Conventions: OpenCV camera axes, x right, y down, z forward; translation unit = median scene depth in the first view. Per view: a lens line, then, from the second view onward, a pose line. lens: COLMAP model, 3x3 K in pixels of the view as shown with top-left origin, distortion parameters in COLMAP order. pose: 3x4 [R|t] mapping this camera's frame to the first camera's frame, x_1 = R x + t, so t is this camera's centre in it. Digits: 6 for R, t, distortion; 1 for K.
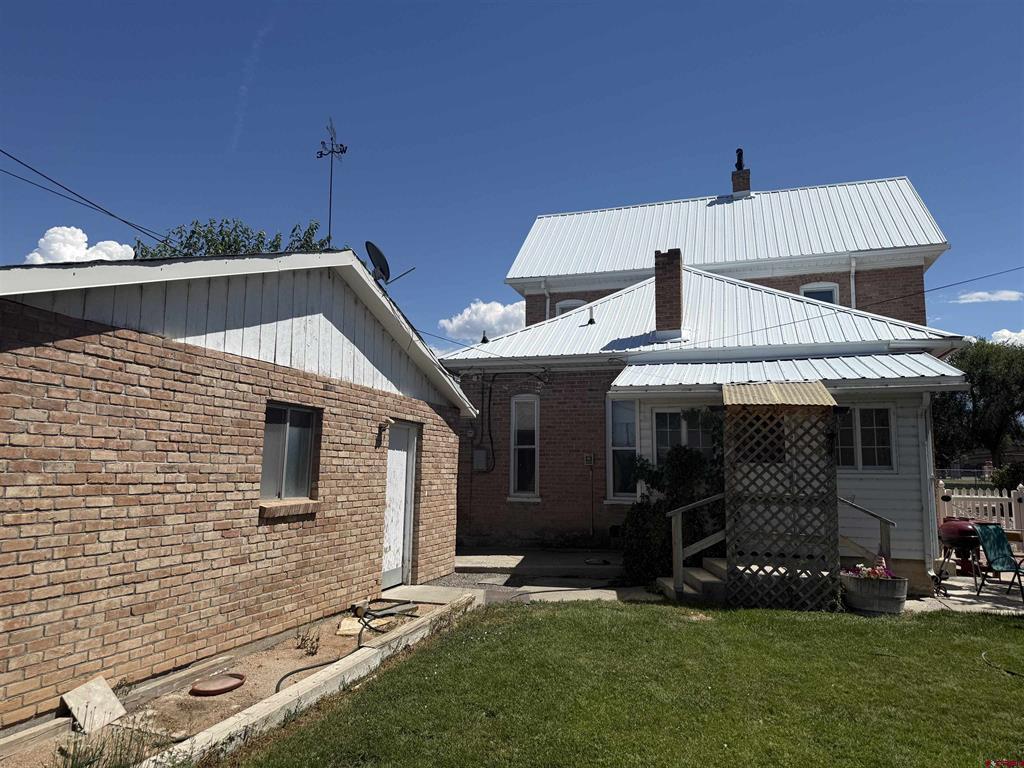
lens RADIAL K [[710.7, 0, 512.0], [0, 710.7, 384.0], [0, 0, 1]] dist [0.023179, -0.030653]
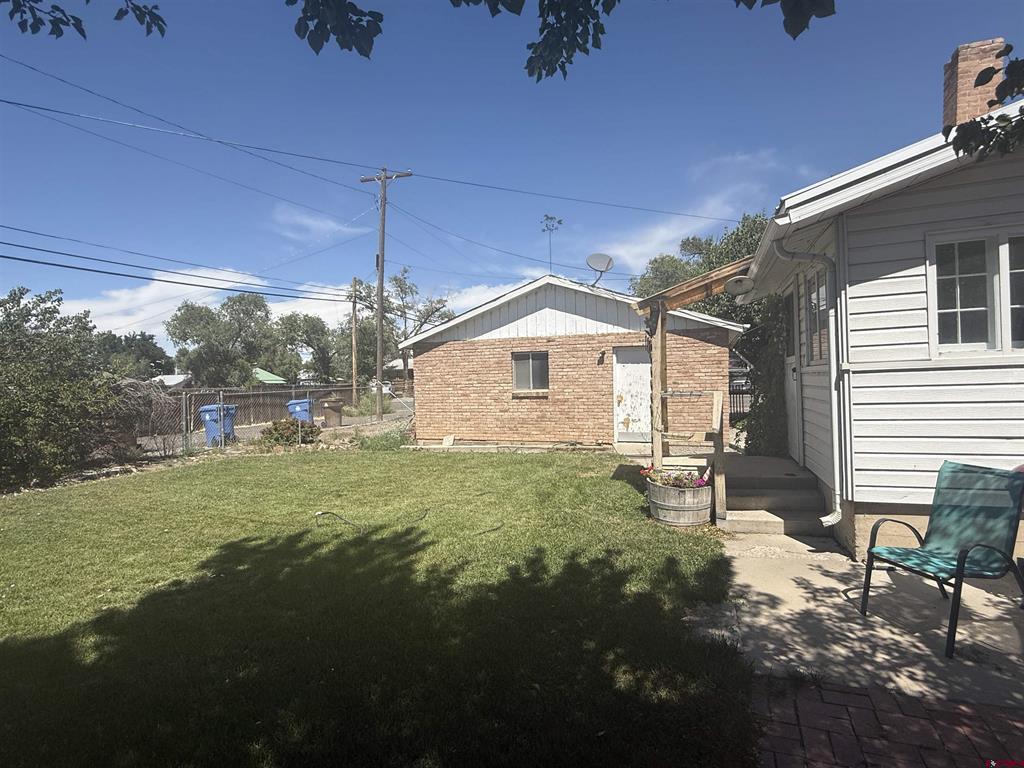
lens RADIAL K [[511.6, 0, 512.0], [0, 511.6, 384.0], [0, 0, 1]] dist [-0.000832, -0.000194]
pose [[-0.058243, -0.013360, -0.998213, 0.852779], [0.142612, 0.989544, -0.021565, 0.099232], [0.988064, -0.143613, -0.055728, 0.604472]]
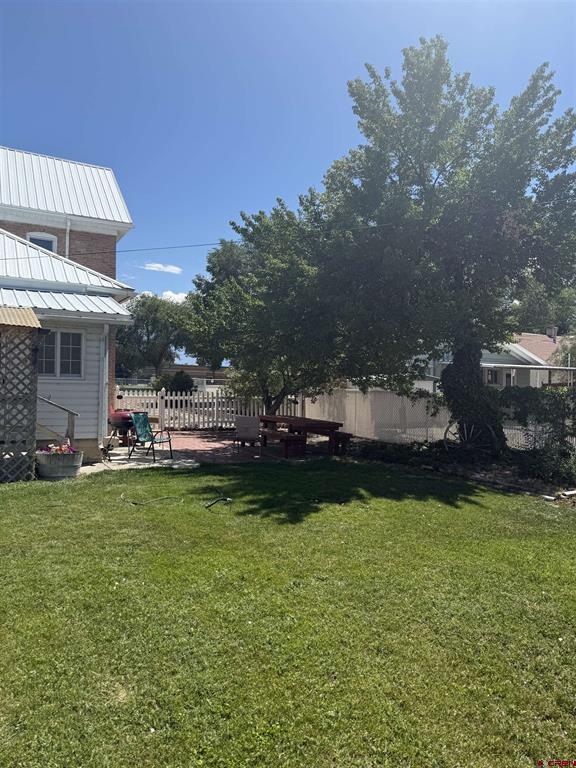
lens RADIAL K [[530.6, 0, 290.9], [0, 530.6, 380.0], [0, 0, 1]] dist [0.056670, -0.081038]
pose [[0.682007, 0.010896, 0.731265, 0.044189], [-0.098417, 0.992161, 0.077004, 0.003724], [-0.724694, -0.124486, 0.677733, -0.018672]]
